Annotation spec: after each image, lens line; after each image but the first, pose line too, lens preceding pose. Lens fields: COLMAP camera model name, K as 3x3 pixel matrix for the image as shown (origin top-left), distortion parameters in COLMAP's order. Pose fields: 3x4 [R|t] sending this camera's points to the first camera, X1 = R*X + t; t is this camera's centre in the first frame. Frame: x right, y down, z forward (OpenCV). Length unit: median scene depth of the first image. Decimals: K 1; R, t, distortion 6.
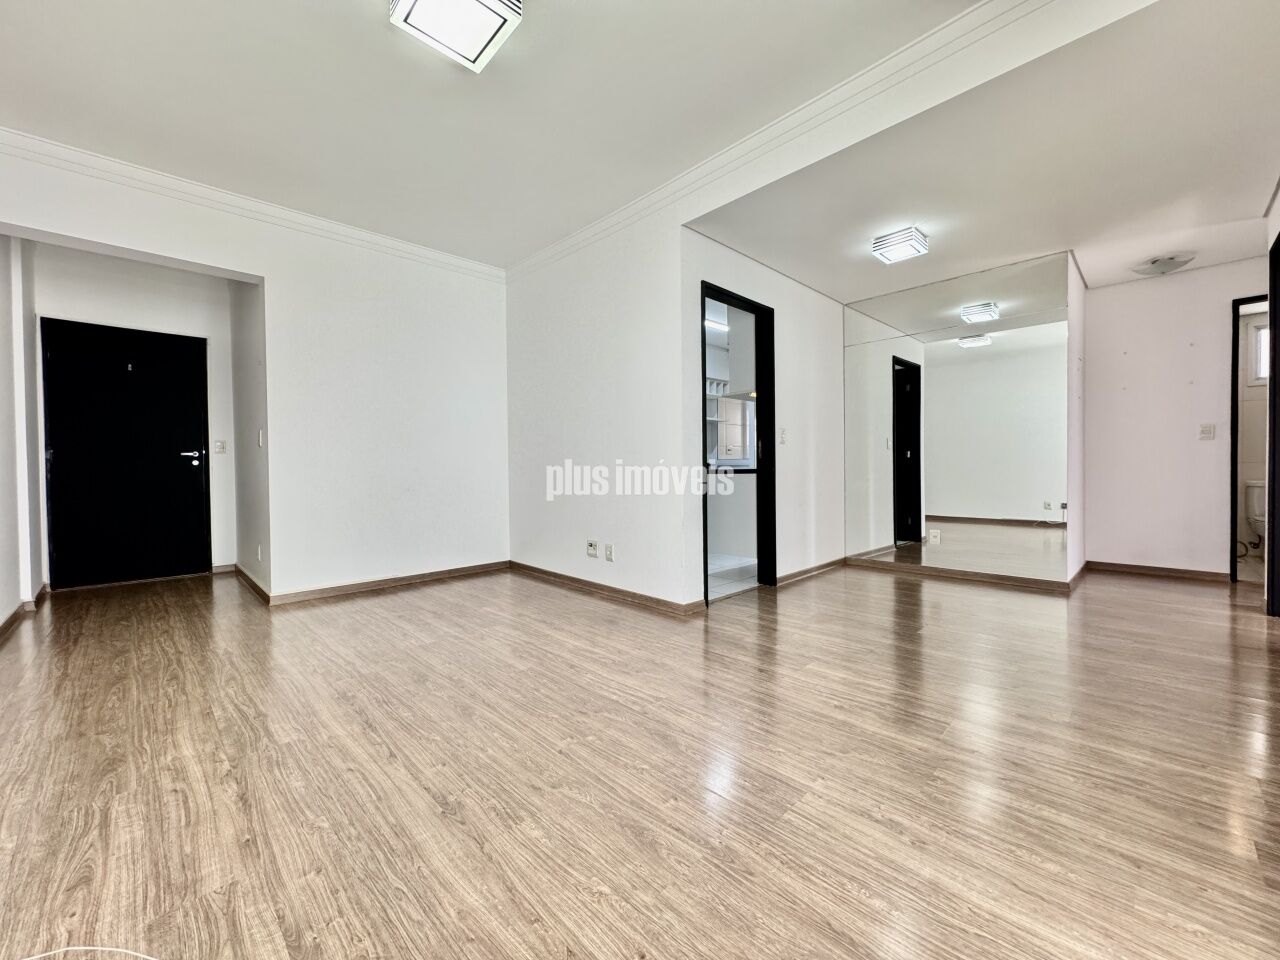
lens RADIAL K [[507.1, 0, 640.0], [0, 507.1, 480.0], [0, 0, 1]] dist [-0.001582, 0.000037]
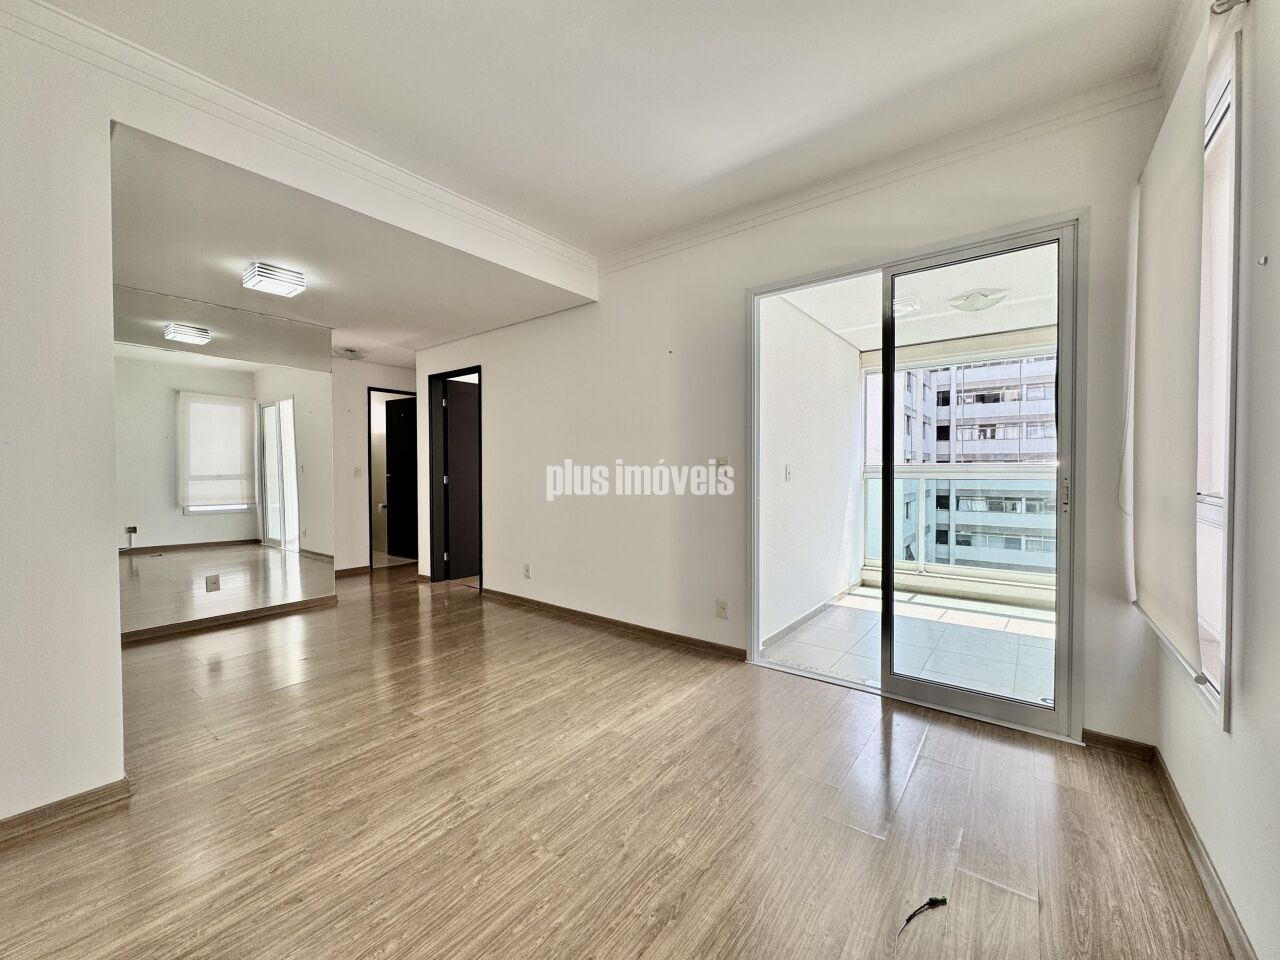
lens RADIAL K [[514.1, 0, 640.0], [0, 514.1, 478.5], [0, 0, 1]] dist [-0.003590, 0.000364]
pose [[-0.144513, -0.004882, 0.989491, -0.905065], [0.026025, 0.999623, 0.008733, -0.132440], [-0.989161, 0.027014, -0.144331, 0.794008]]
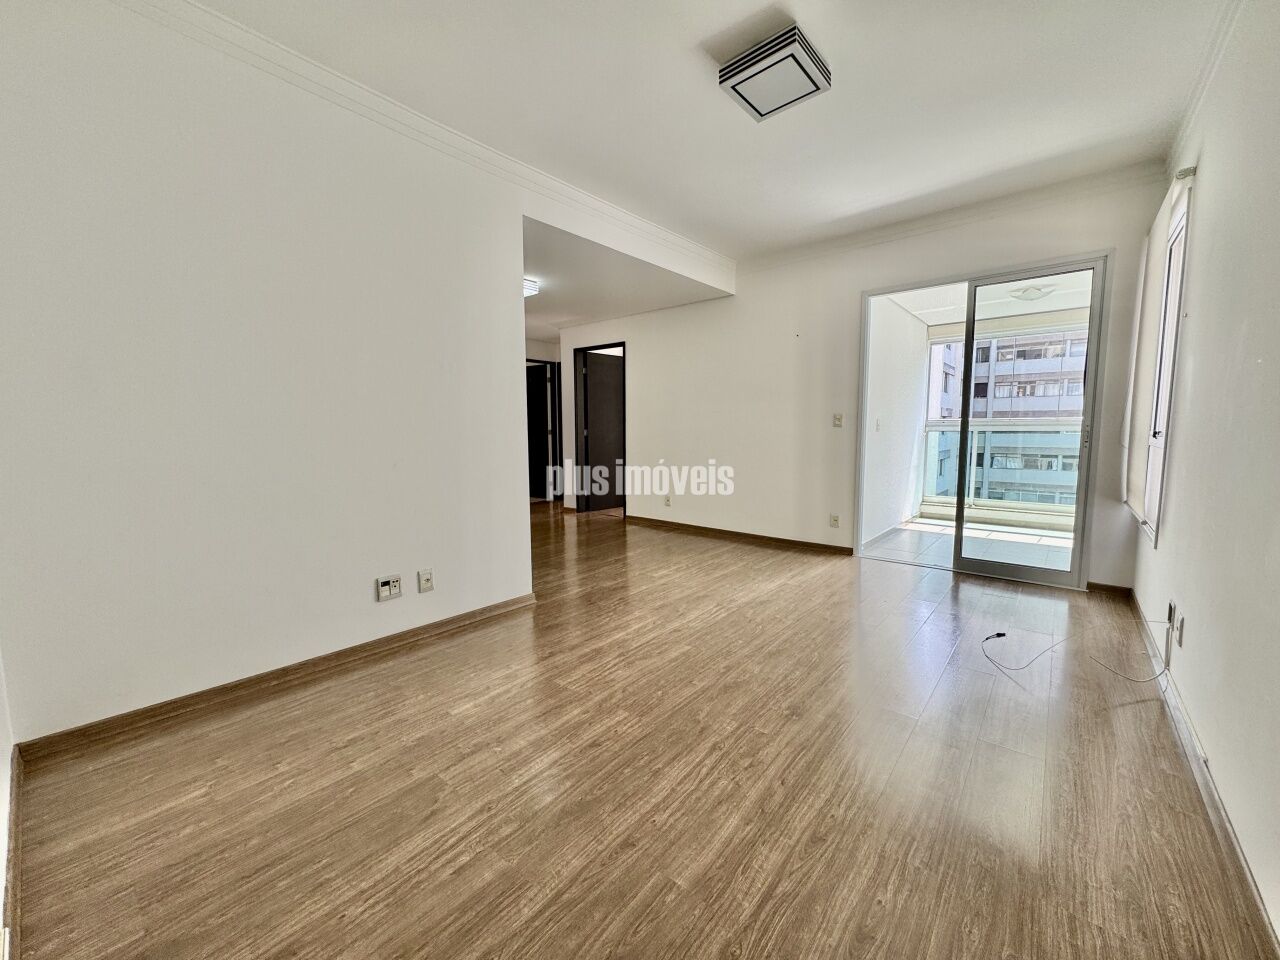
lens RADIAL K [[512.3, 0, 640.0], [0, 512.3, 480.0], [0, 0, 1]] dist [-0.003634, -0.000500]
pose [[-0.098733, -0.088023, 0.991213, -1.510474], [0.027243, 0.995468, 0.091115, -0.115249], [-0.994741, 0.036000, -0.095887, 1.392266]]
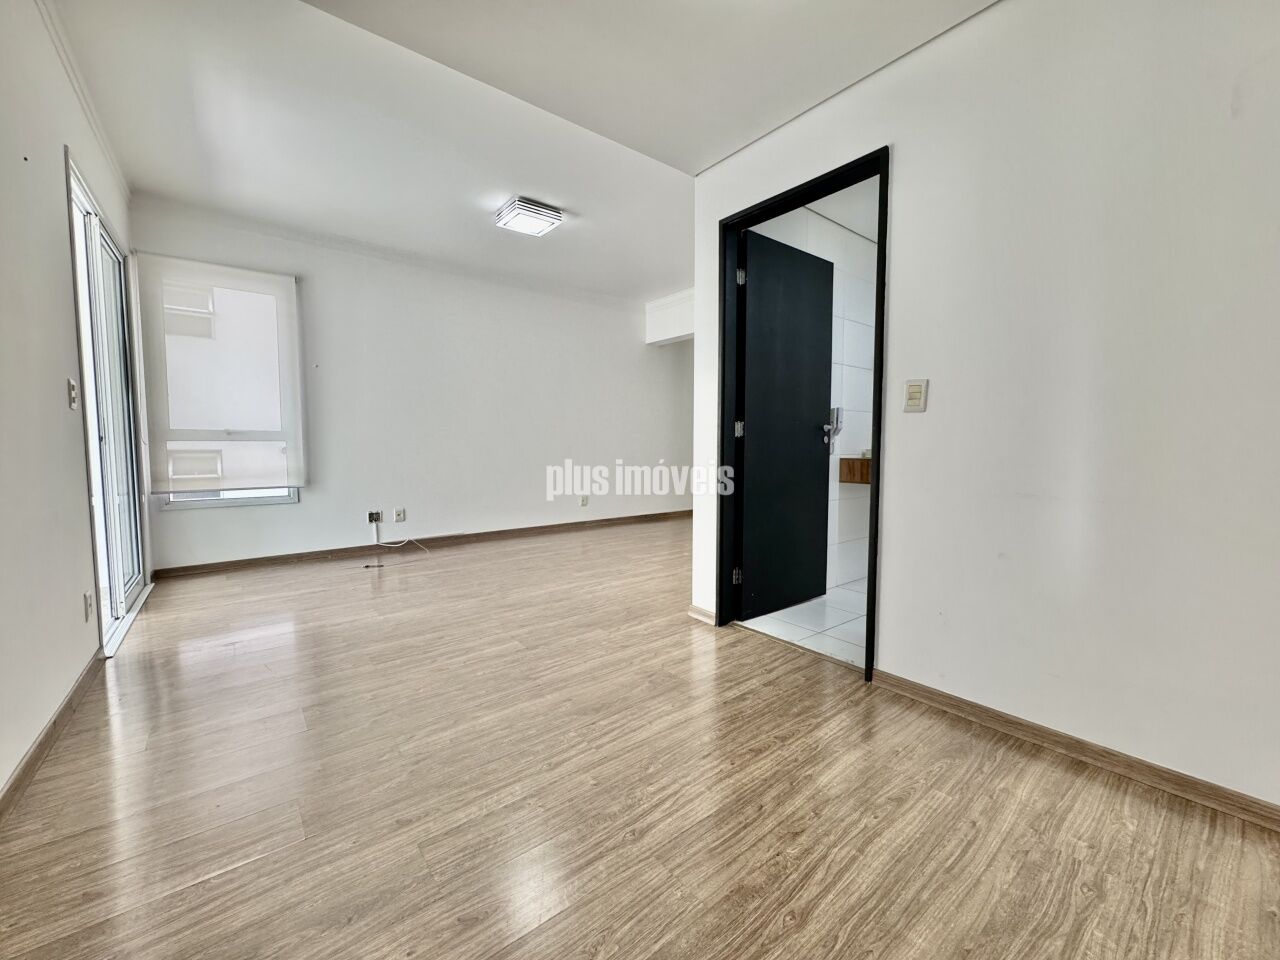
lens RADIAL K [[514.1, 0, 640.0], [0, 514.1, 478.5], [0, 0, 1]] dist [-0.003590, 0.000364]
pose [[-0.095823, 0.076590, -0.992447, 1.585087], [-0.018603, 0.996723, 0.078716, -0.080439], [0.995225, 0.026005, -0.094084, 1.574368]]
